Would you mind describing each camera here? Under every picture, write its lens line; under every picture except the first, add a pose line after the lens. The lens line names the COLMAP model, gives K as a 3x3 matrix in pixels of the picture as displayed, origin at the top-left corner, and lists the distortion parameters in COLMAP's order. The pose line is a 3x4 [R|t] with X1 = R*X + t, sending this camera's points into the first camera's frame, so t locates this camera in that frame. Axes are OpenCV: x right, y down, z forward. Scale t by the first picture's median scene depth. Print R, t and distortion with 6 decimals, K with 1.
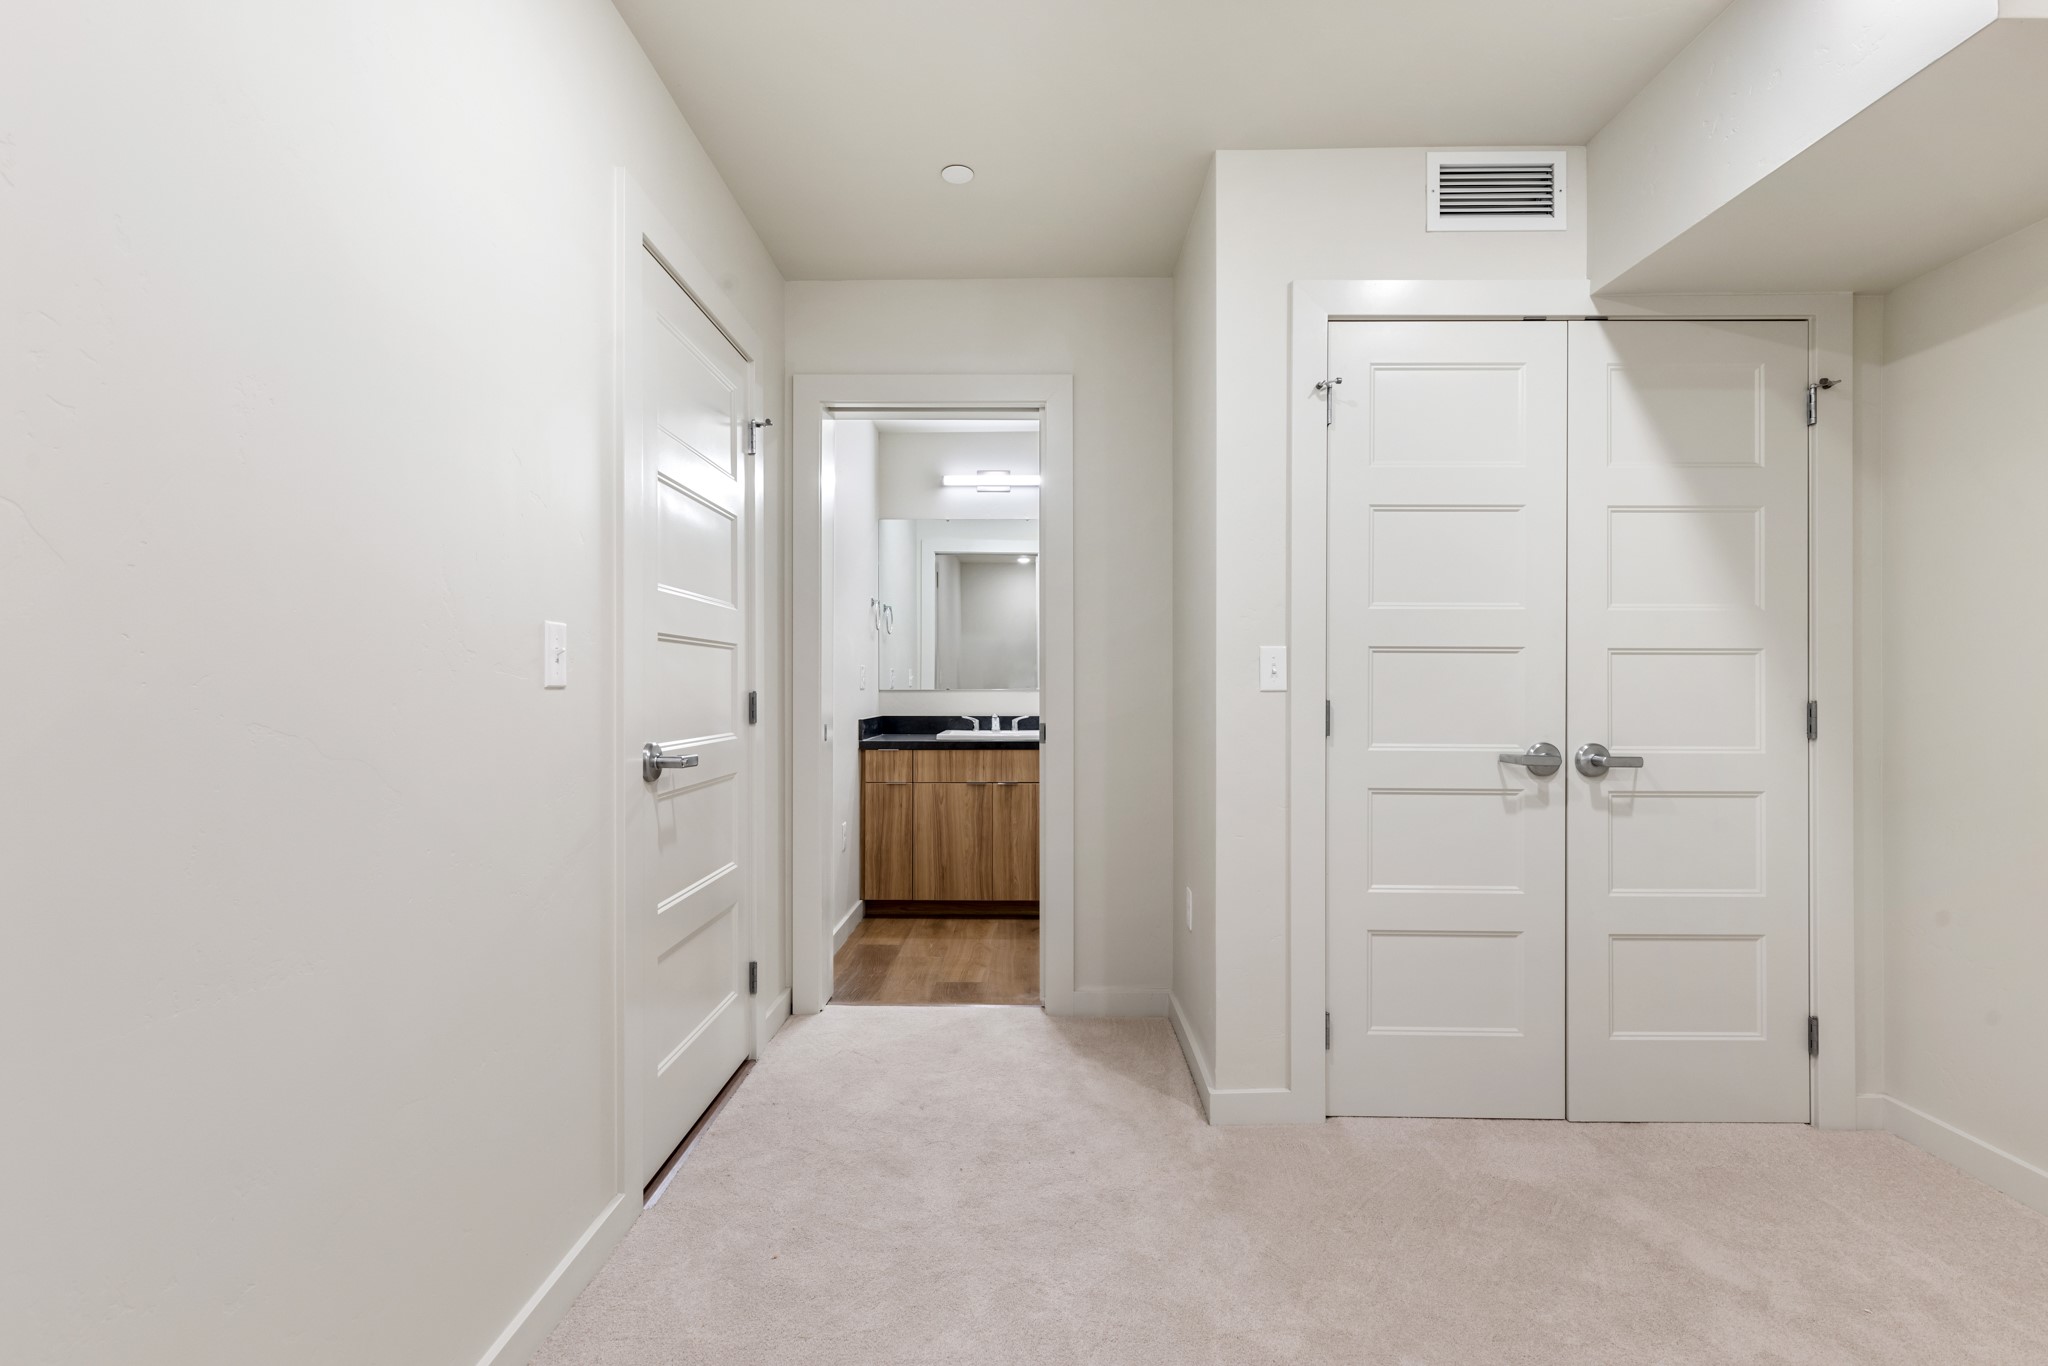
lens RADIAL K [[955.5, 0, 1025.9], [0, 955.5, 680.5], [0, 0, 1]] dist [-0.003485, 0.000600]
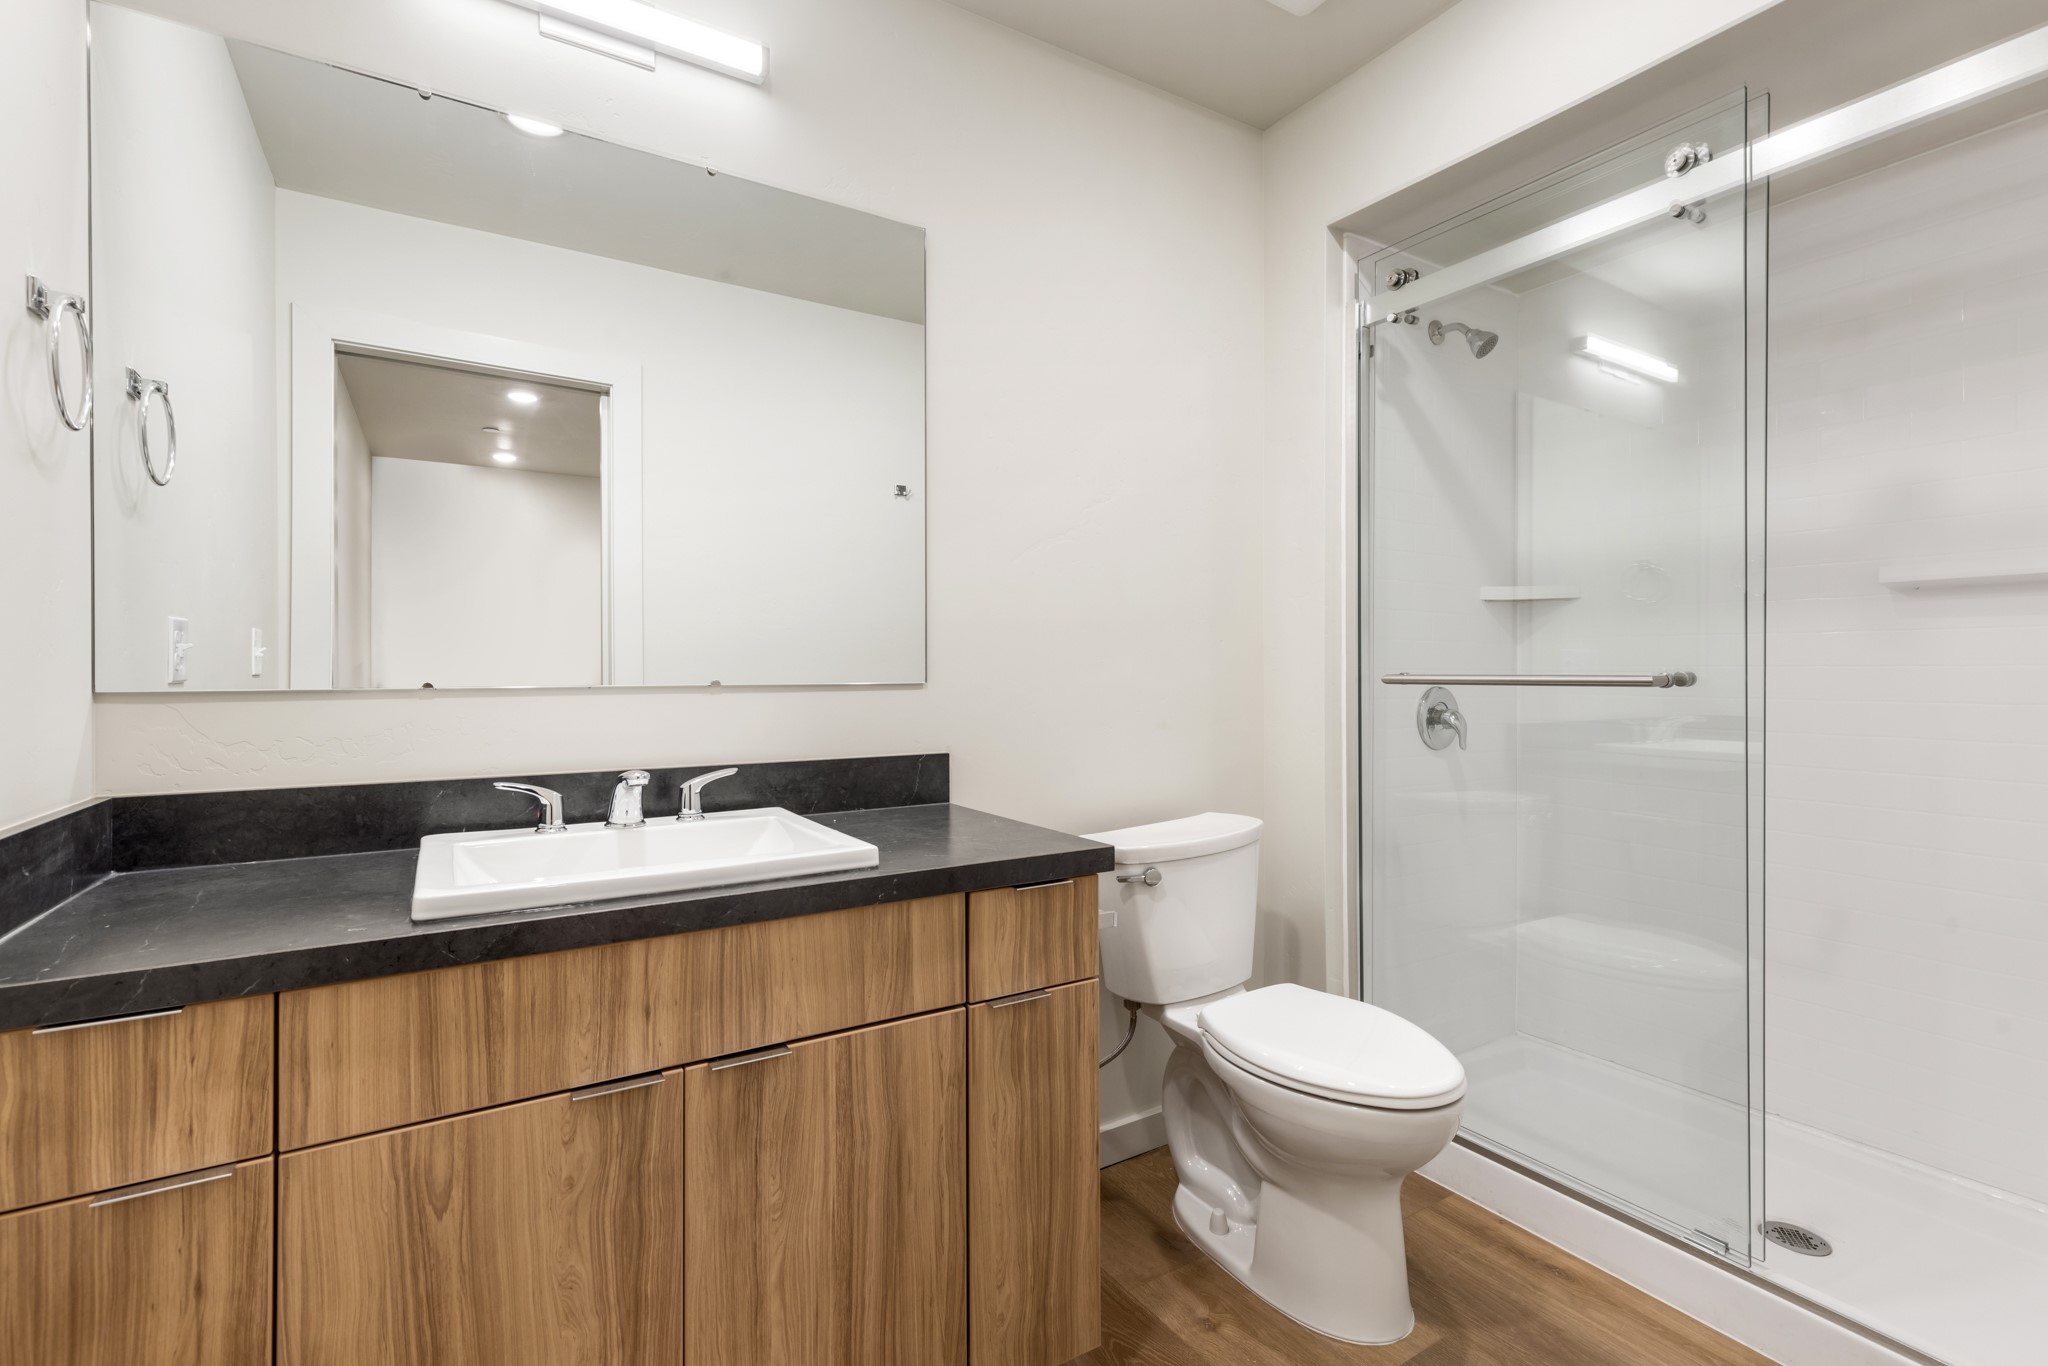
lens RADIAL K [[955.5, 0, 1023.6], [0, 955.5, 670.4], [0, 0, 1]] dist [-0.003485, 0.000600]
pose [[0.847756, -0.002333, 0.530382, -0.090903], [0.002343, 0.999997, 0.000653, 0.005589], [-0.530382, 0.000689, 0.847759, 0.746091]]
